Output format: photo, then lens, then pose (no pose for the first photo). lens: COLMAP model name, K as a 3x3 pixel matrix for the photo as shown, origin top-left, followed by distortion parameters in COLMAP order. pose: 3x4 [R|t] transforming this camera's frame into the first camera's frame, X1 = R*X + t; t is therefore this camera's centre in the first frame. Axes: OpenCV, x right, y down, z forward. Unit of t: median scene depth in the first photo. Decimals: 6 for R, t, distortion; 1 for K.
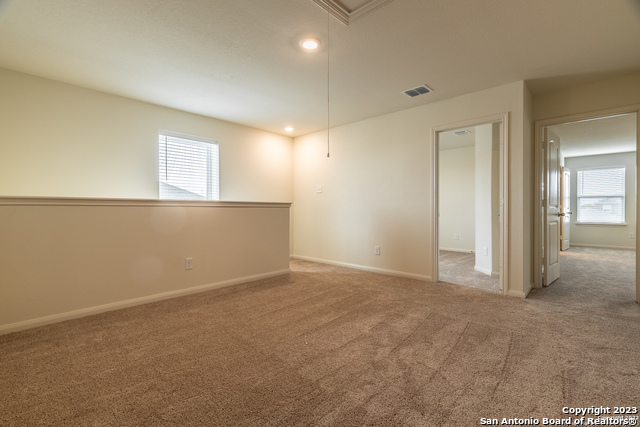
lens RADIAL K [[292.6, 0, 317.2], [0, 292.6, 207.6], [0, 0, 1]] dist [-0.001019, -0.000021]
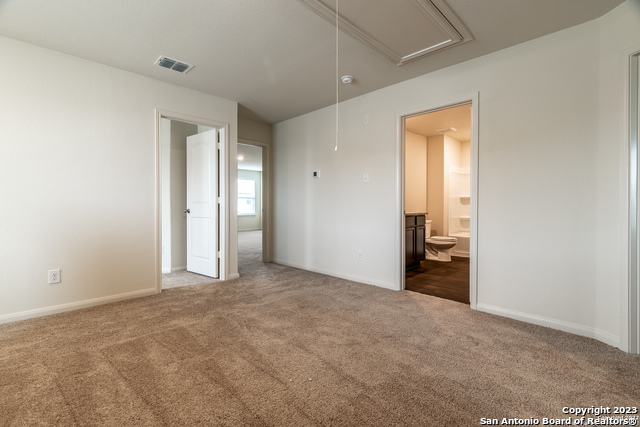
lens RADIAL K [[292.6, 0, 317.2], [0, 292.6, 207.6], [0, 0, 1]] dist [-0.001019, -0.000021]
pose [[0.017344, -0.005963, 0.999832, -0.533840], [-0.001893, 0.999980, 0.005997, 0.002132], [-0.999848, -0.001997, 0.017332, 0.640135]]
